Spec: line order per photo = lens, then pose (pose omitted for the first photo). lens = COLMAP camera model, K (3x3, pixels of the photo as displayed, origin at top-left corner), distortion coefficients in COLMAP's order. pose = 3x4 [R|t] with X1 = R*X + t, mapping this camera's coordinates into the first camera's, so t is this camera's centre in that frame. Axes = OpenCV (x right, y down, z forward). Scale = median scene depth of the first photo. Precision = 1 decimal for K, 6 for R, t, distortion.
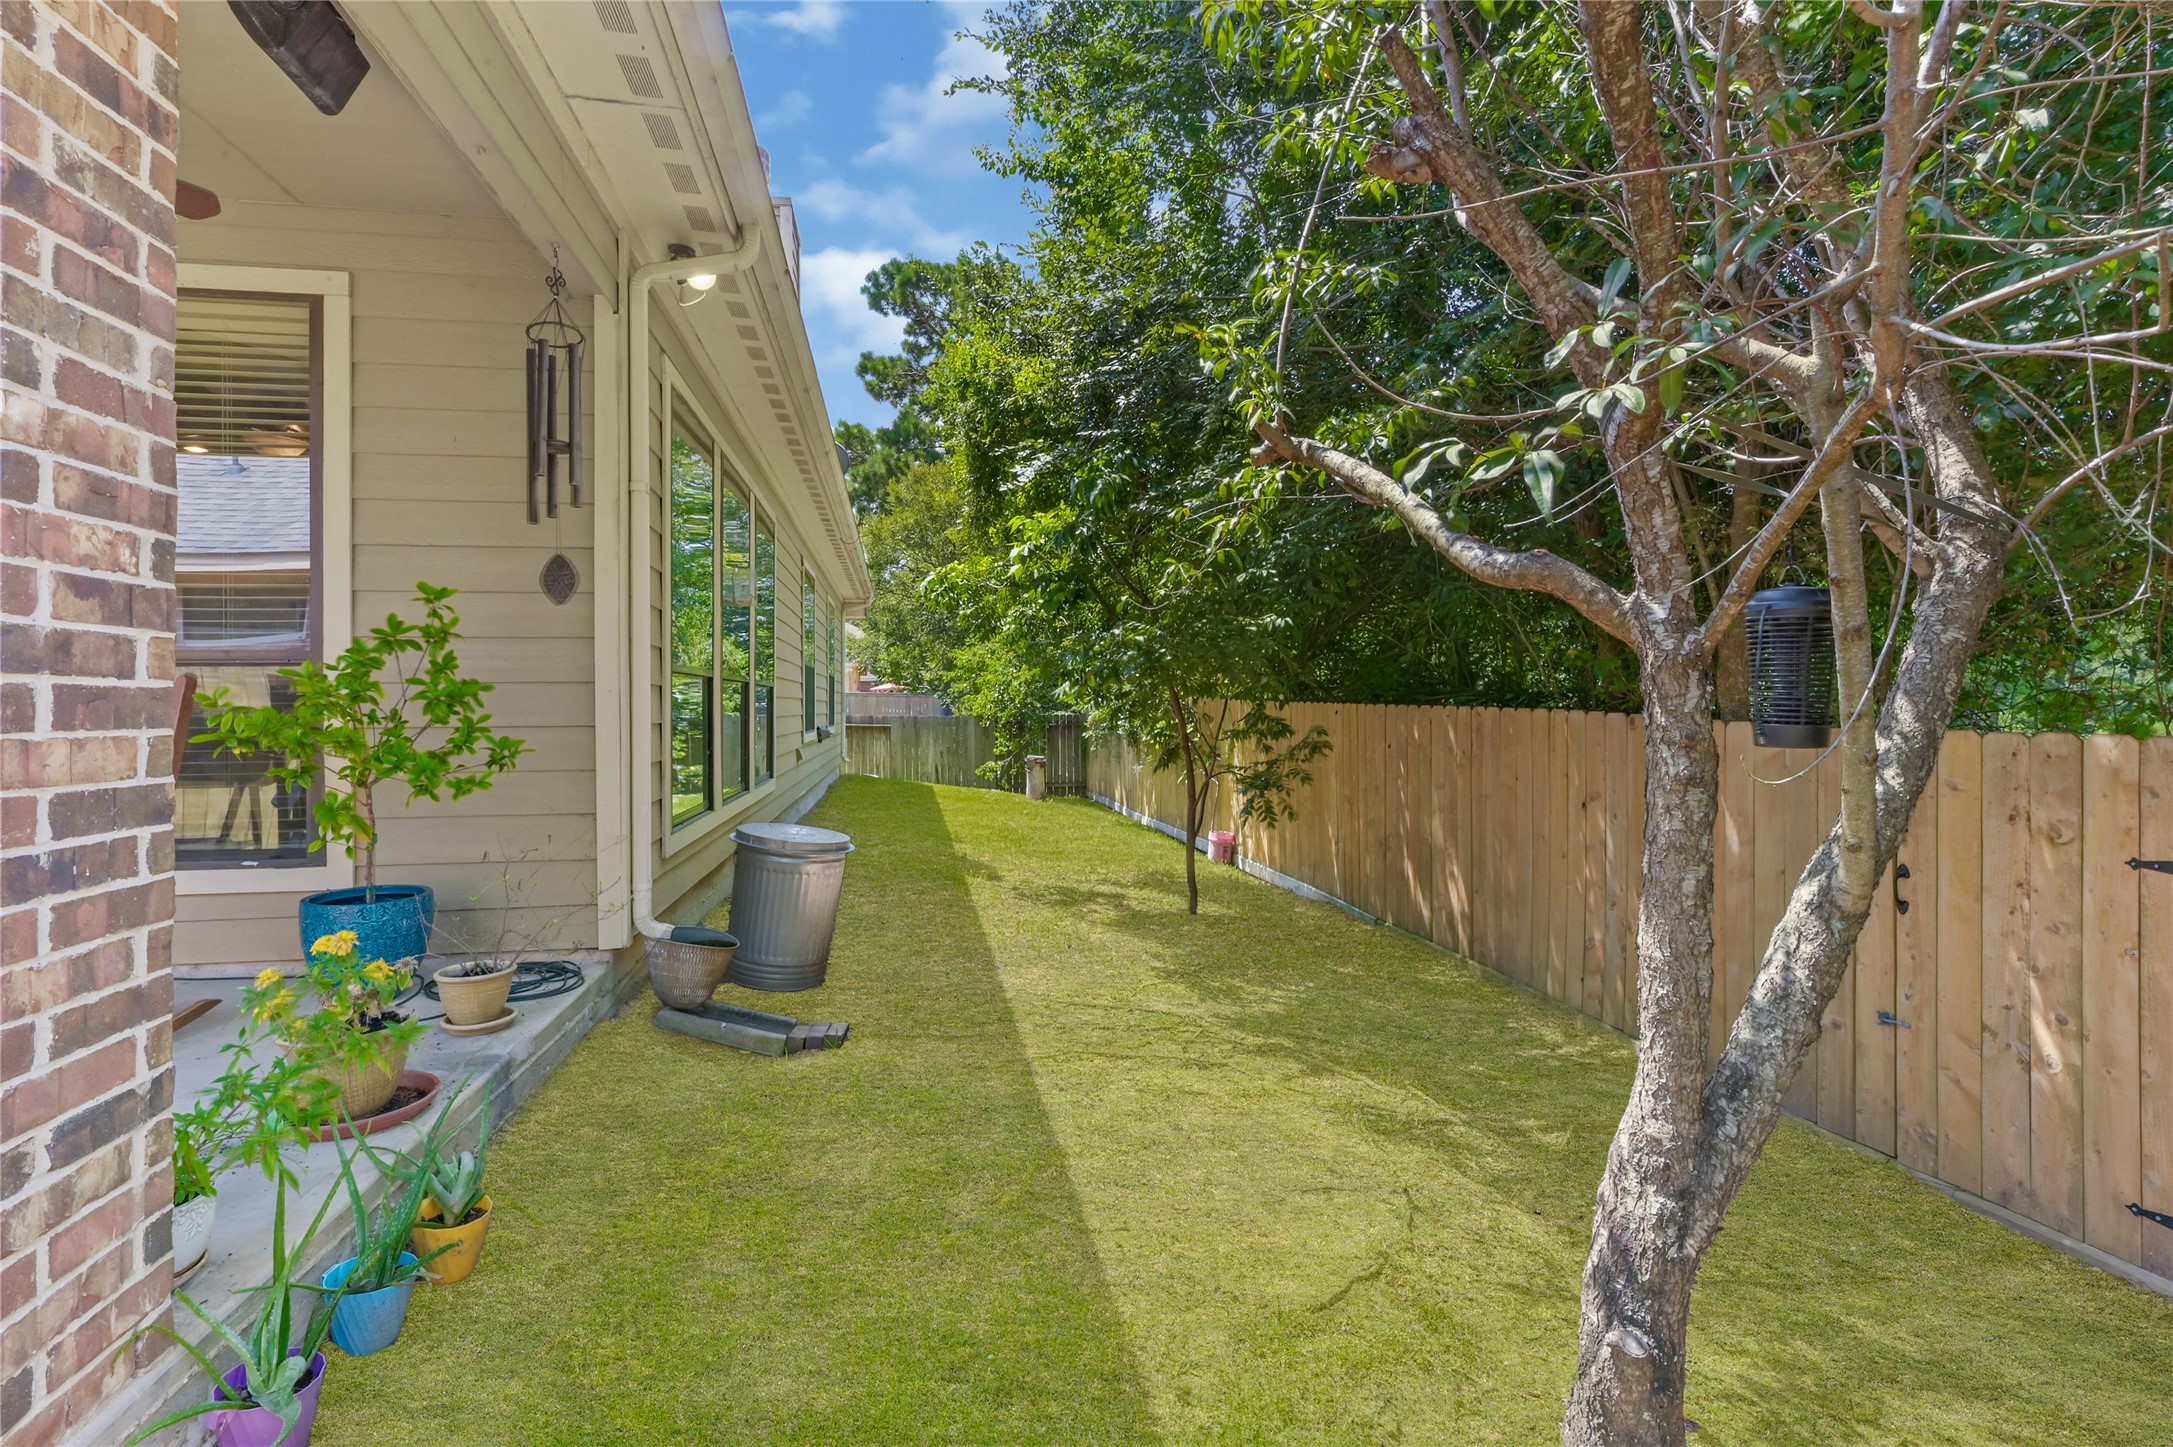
lens RADIAL K [[1011.8, 0, 1086.2], [0, 1011.8, 708.9], [0, 0, 1]] dist [-0.000693, -0.000969]
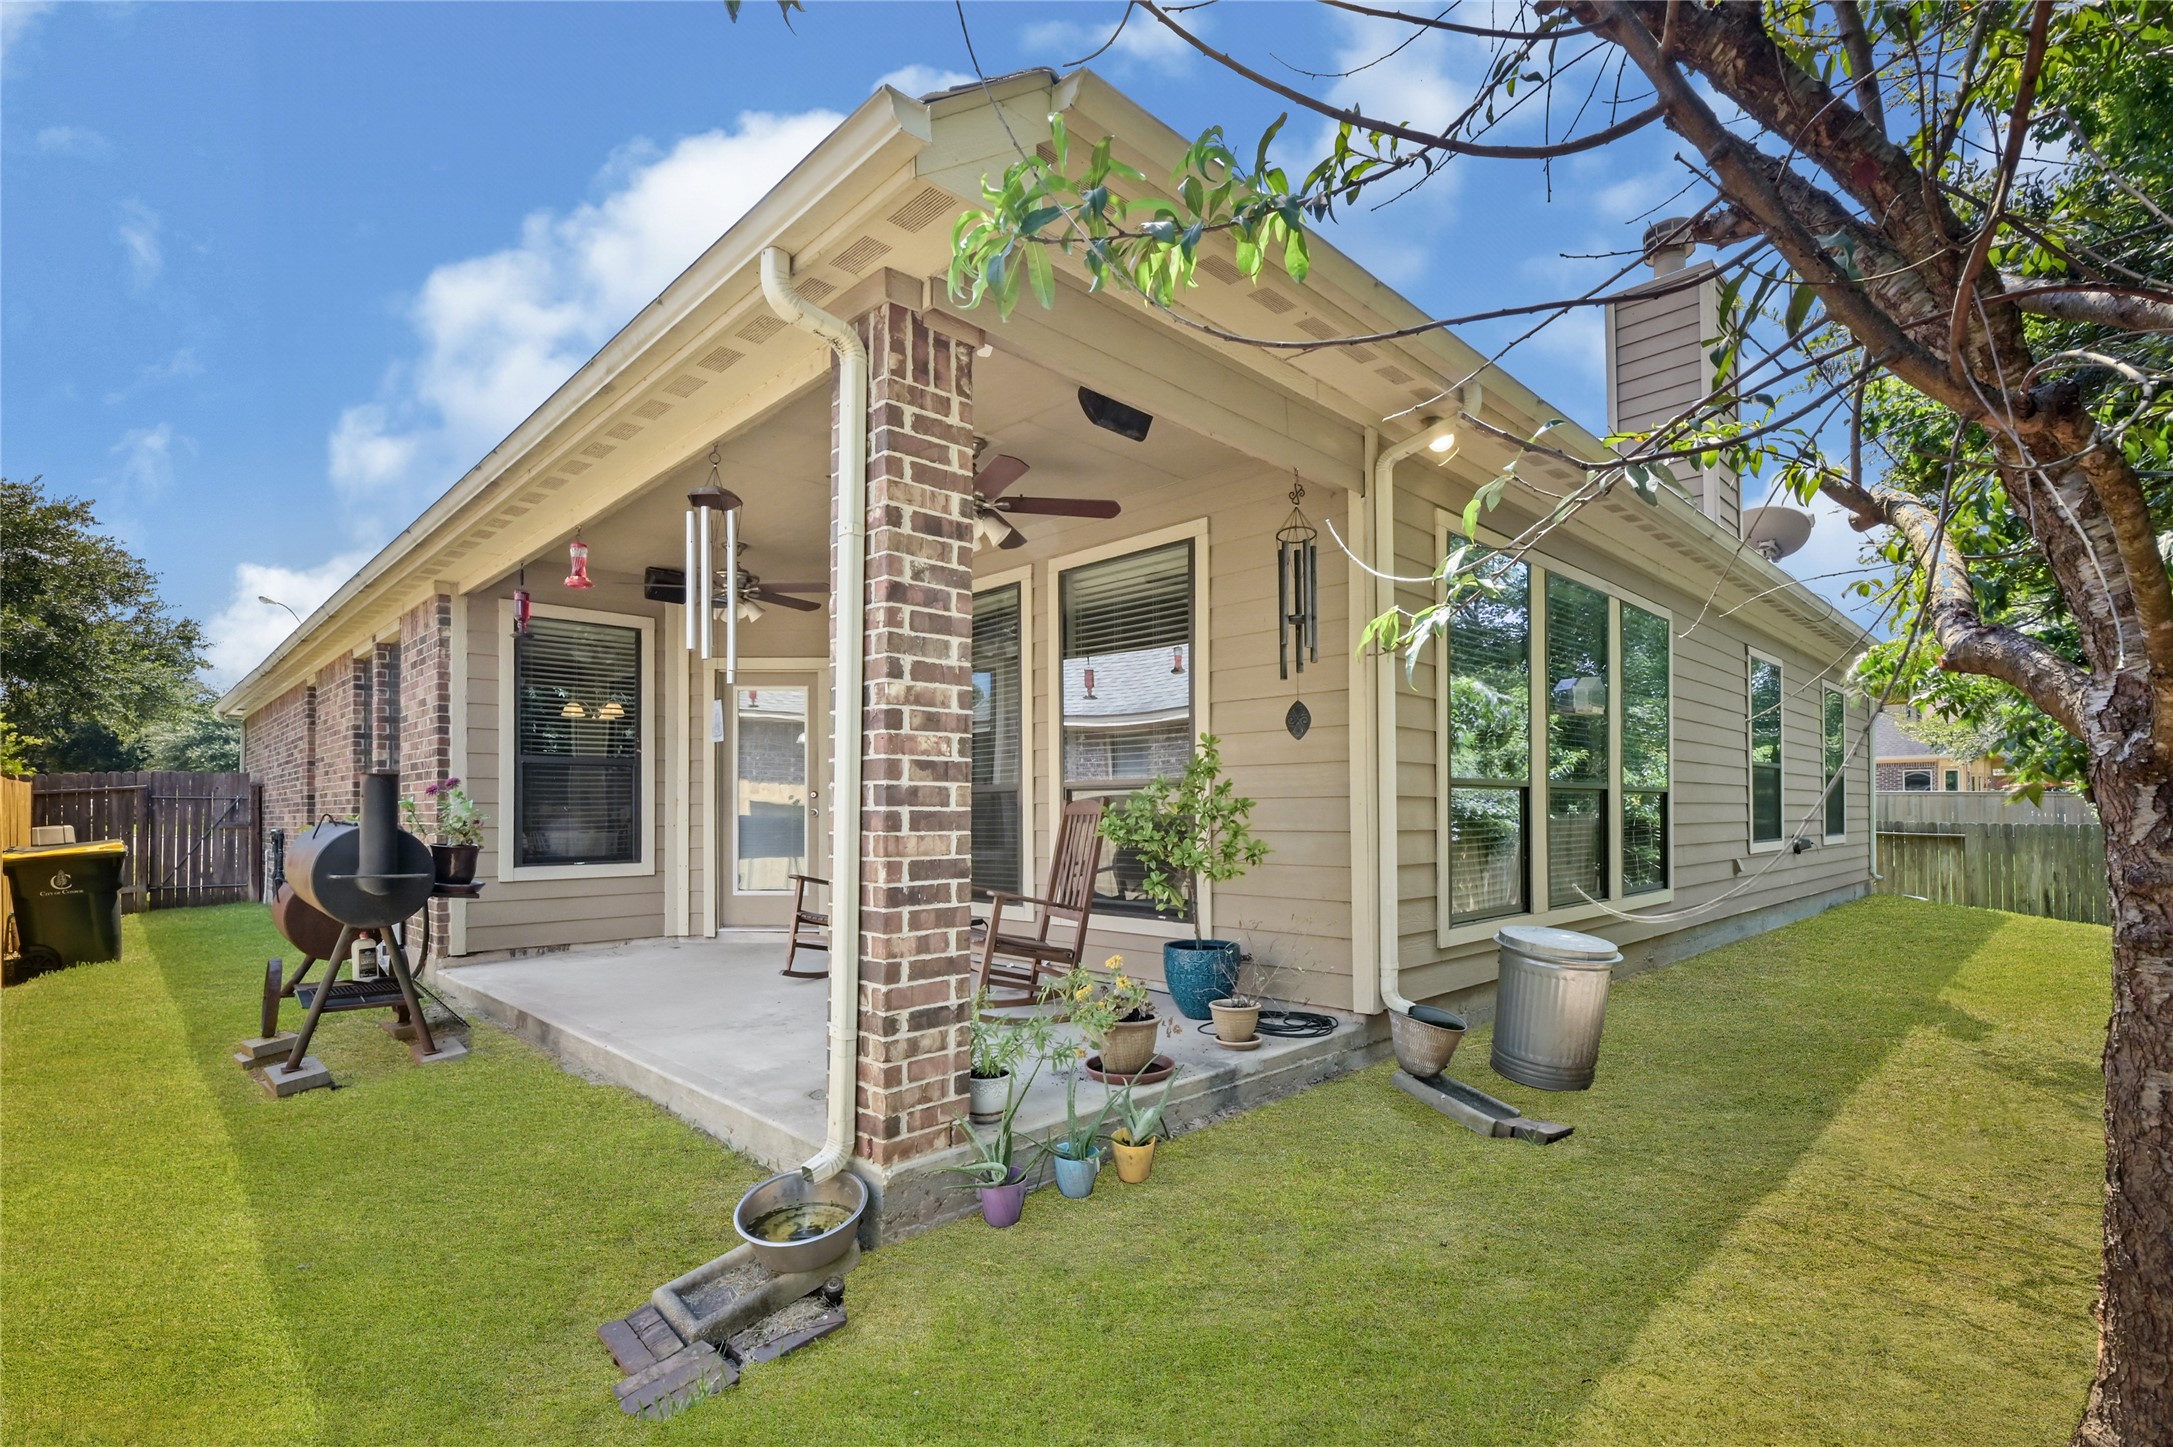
lens RADIAL K [[1011.8, 0, 1085.2], [0, 1011.8, 808.3], [0, 0, 1]] dist [-0.000693, -0.000969]
pose [[0.587182, -0.000253, -0.809455, 0.878024], [-0.002378, 0.999995, -0.002038, -0.022585], [0.809451, 0.003121, 0.587179, 0.012702]]
